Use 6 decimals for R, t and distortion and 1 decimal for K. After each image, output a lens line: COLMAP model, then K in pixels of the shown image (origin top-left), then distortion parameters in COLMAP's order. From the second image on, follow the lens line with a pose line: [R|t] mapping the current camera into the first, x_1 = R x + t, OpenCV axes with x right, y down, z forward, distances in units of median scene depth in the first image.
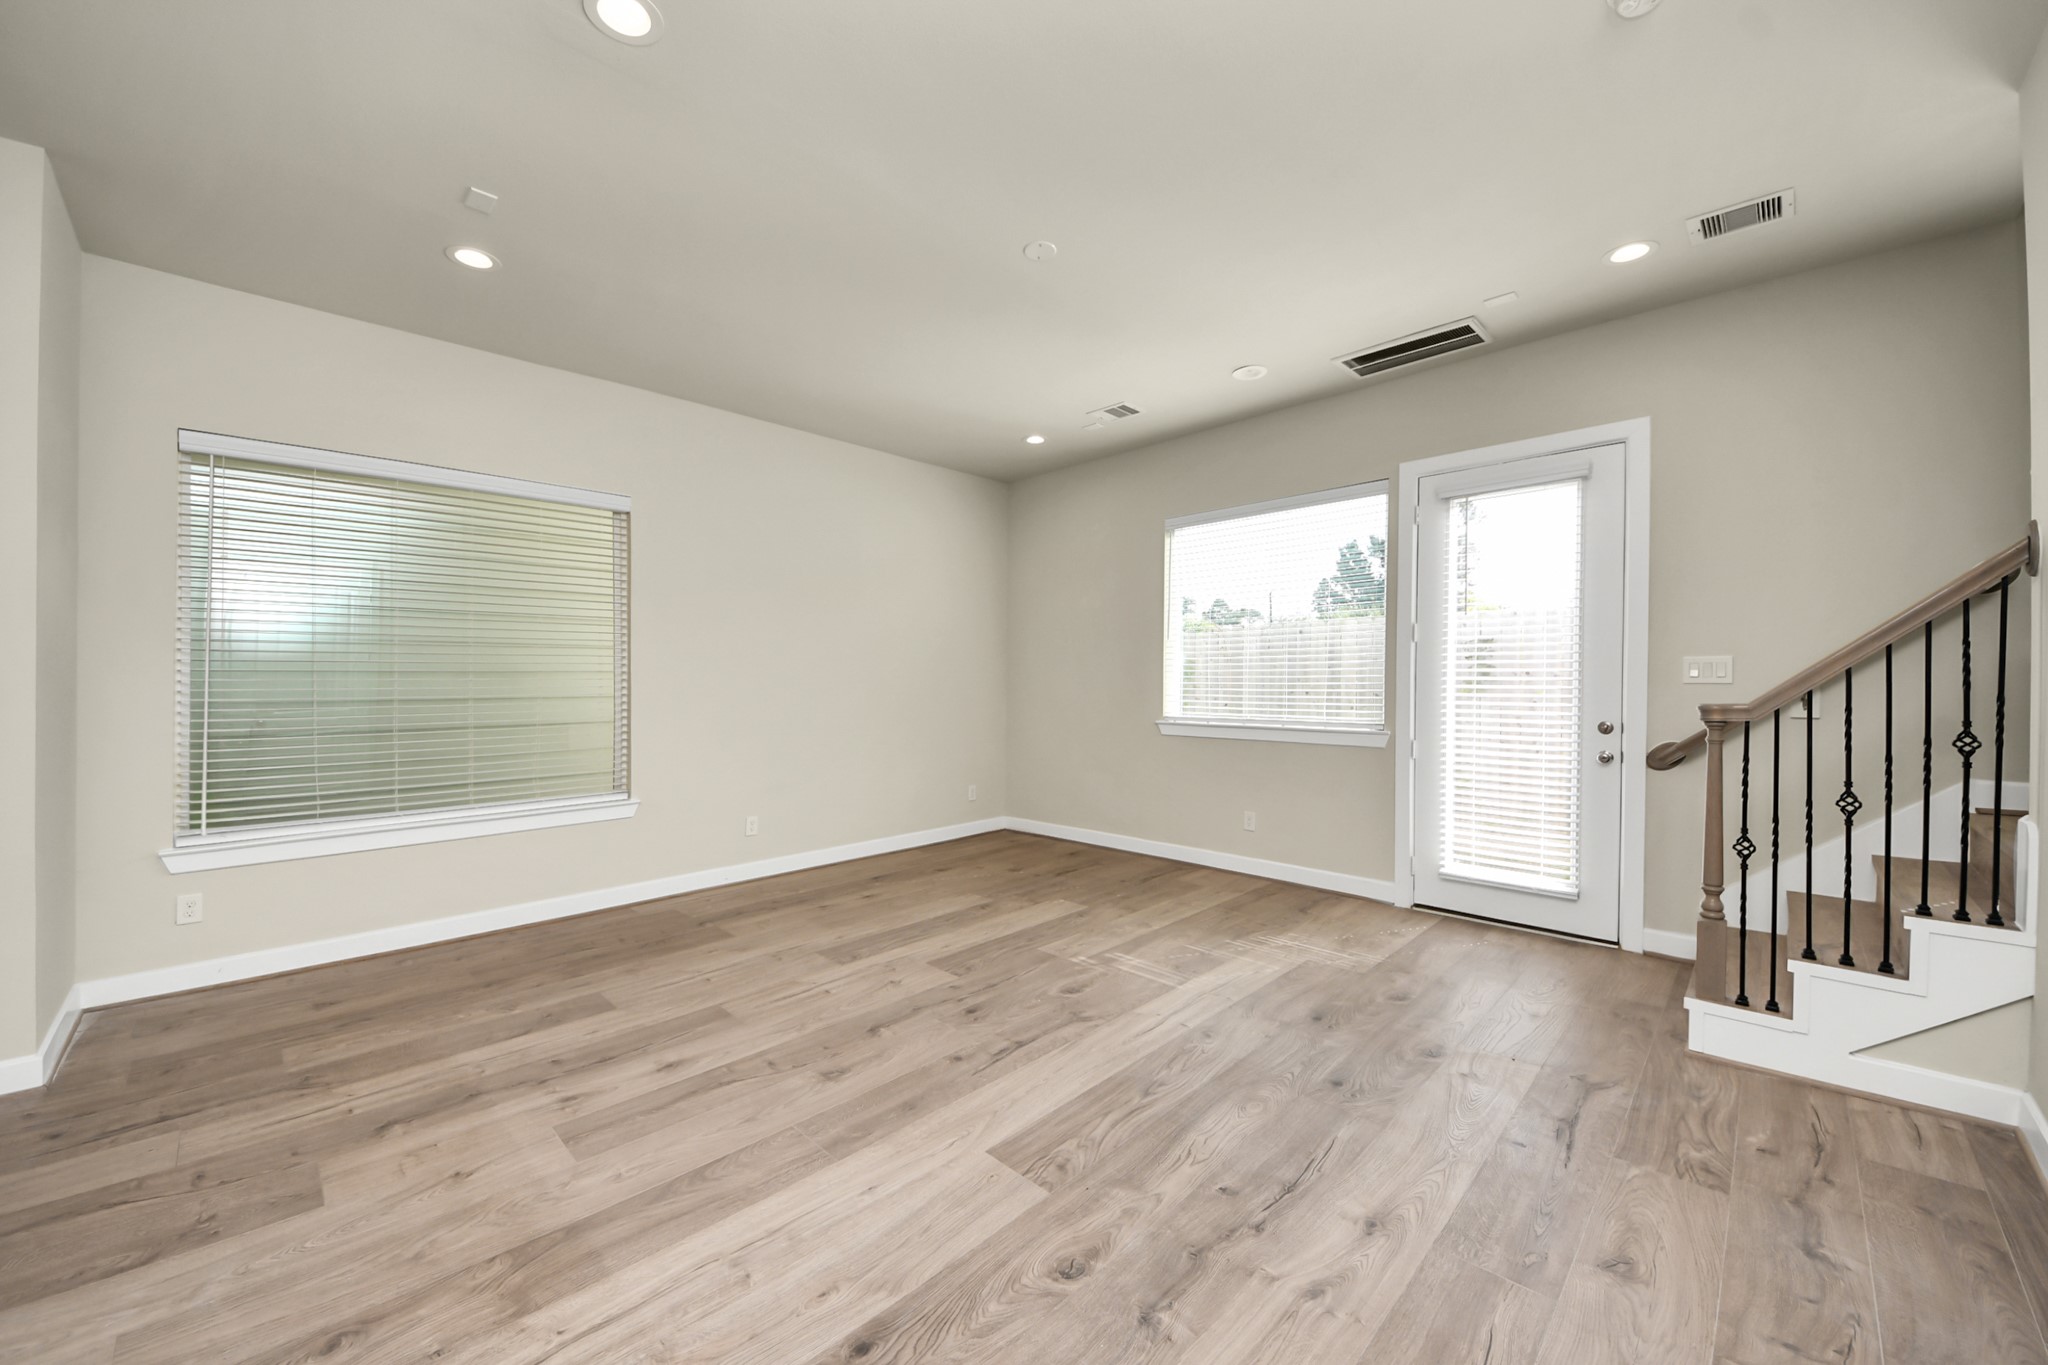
lens RADIAL K [[775.5, 0, 1008.6], [0, 775.5, 687.7], [0, 0, 1]] dist [0.011478, -0.000978]
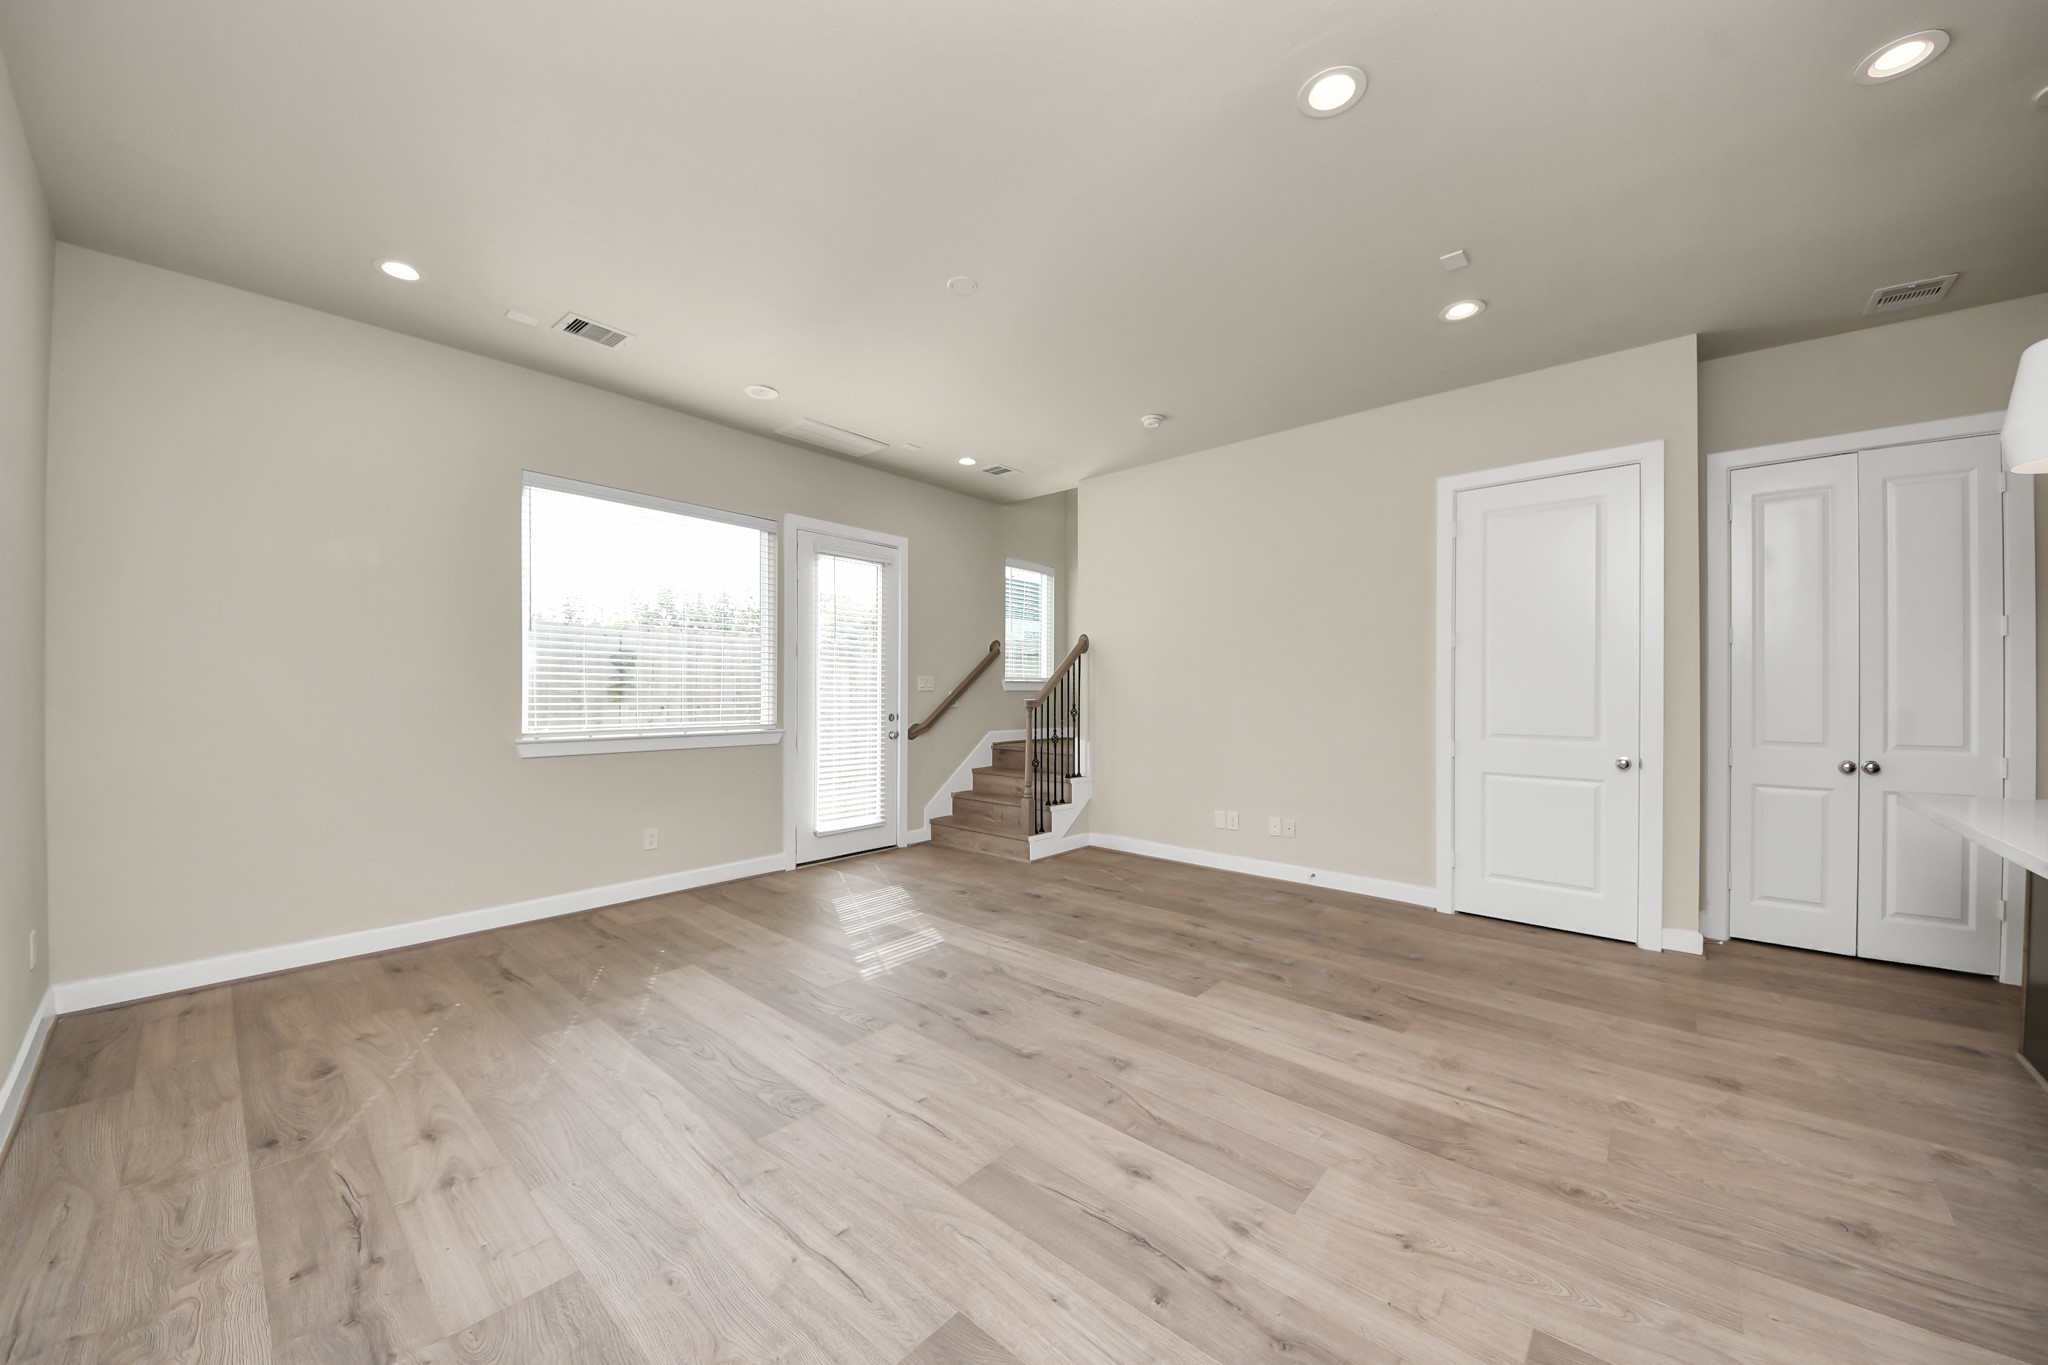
lens RADIAL K [[775.5, 0, 1017.9], [0, 775.5, 685.8], [0, 0, 1]] dist [0.011478, -0.000978]
pose [[-0.085824, 0.005982, 0.996292, -1.044936], [0.010351, 0.999933, -0.005112, -0.004138], [-0.996257, 0.009874, -0.085880, 1.017715]]
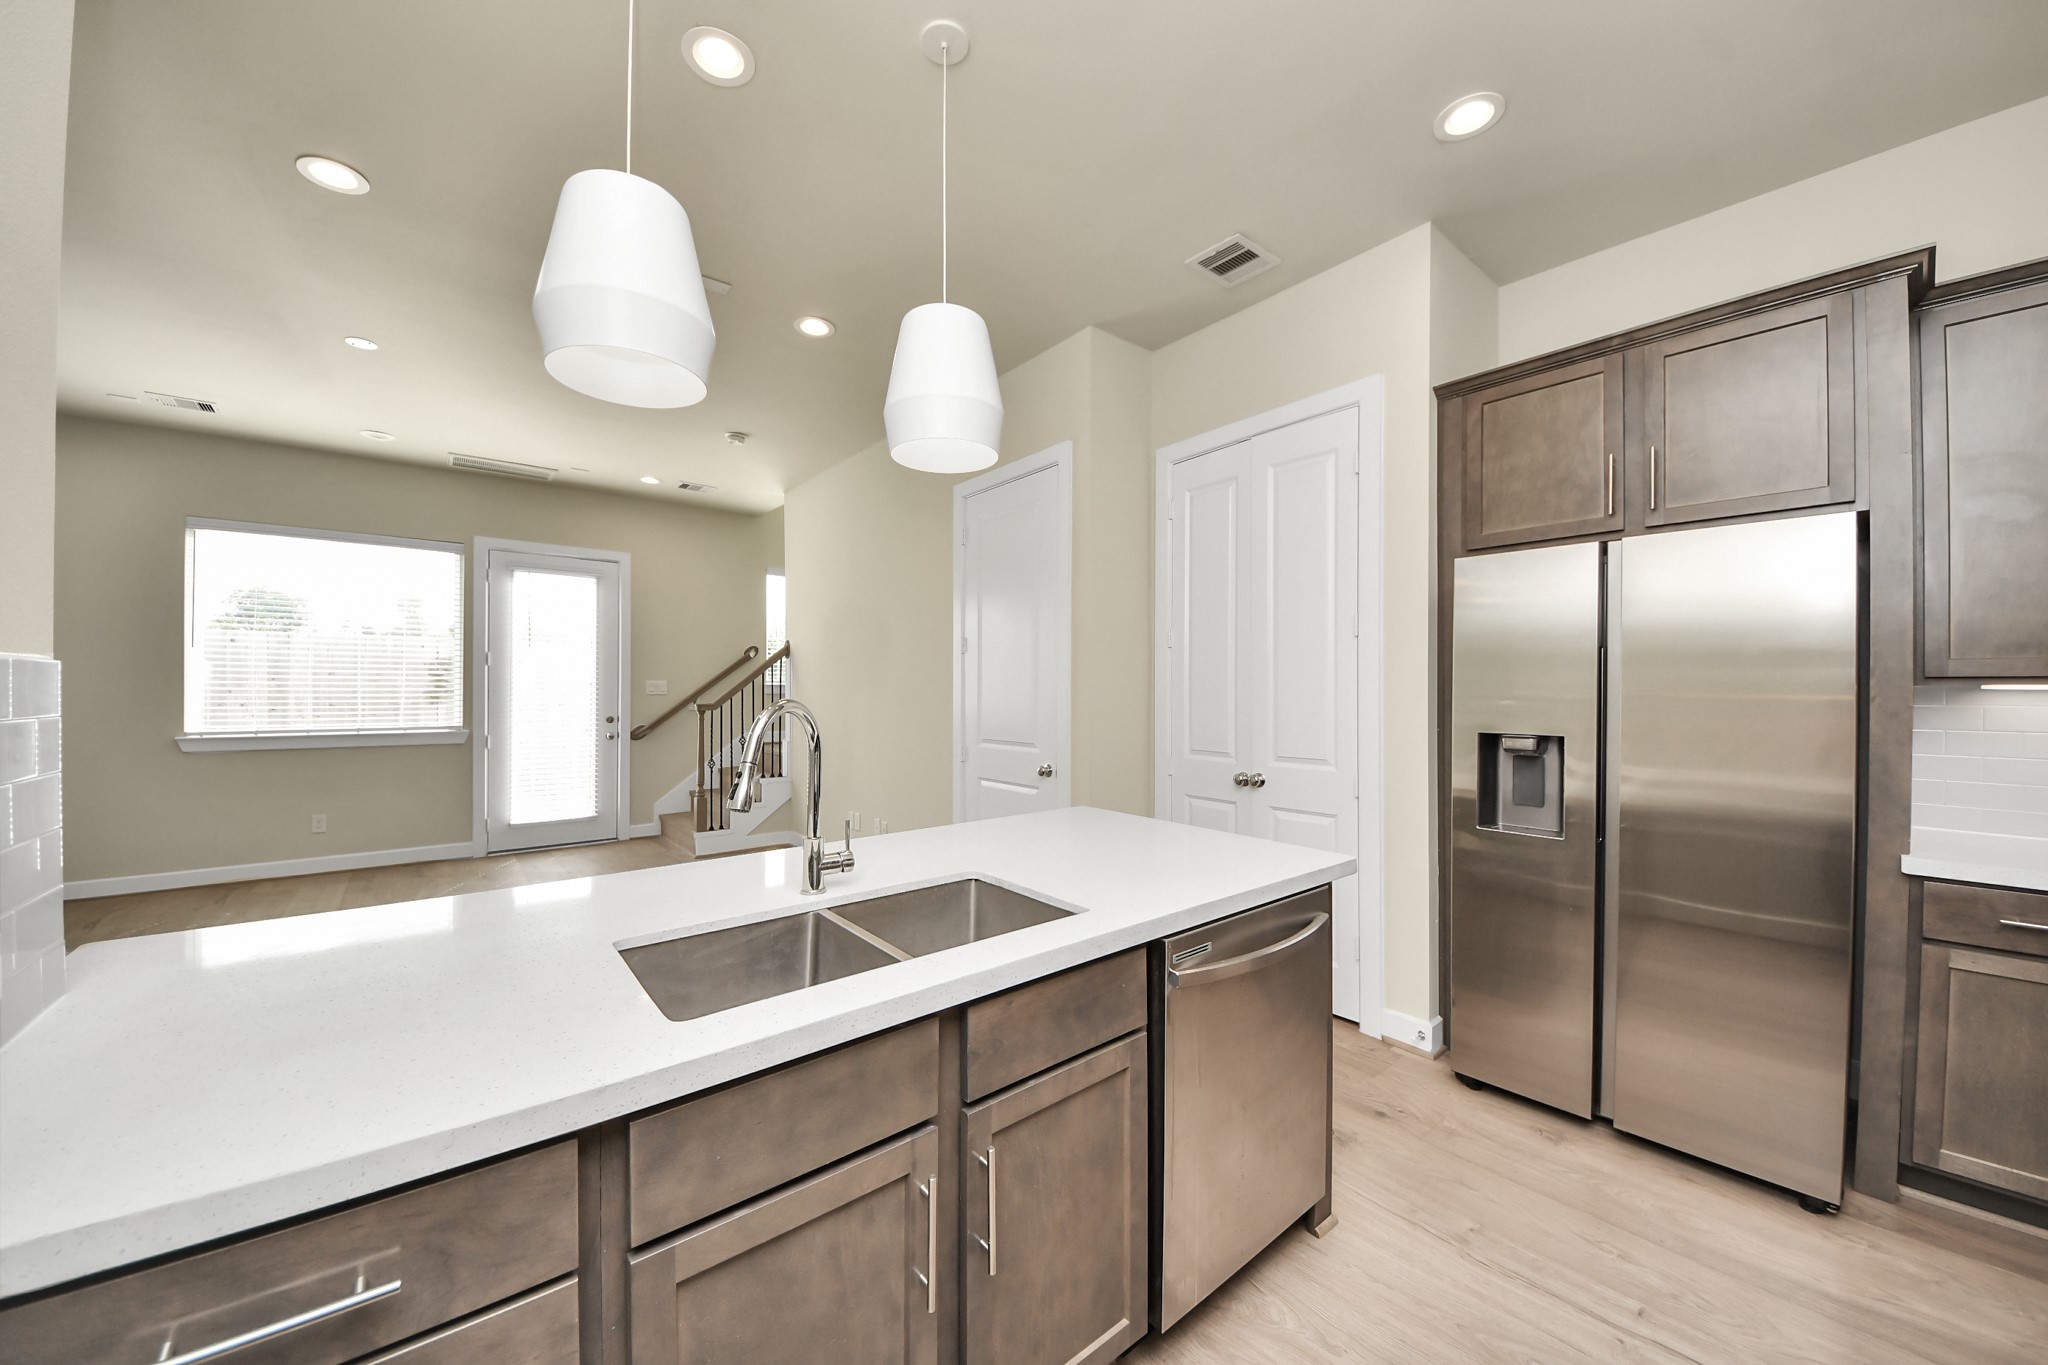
lens RADIAL K [[775.5, 0, 1011.8], [0, 775.5, 690.7], [0, 0, 1]] dist [0.011478, -0.000978]
pose [[0.077595, 0.004381, 0.996975, -1.101048], [0.010324, 0.999933, -0.005198, 0.005205], [-0.996932, 0.010696, 0.077544, -0.069018]]
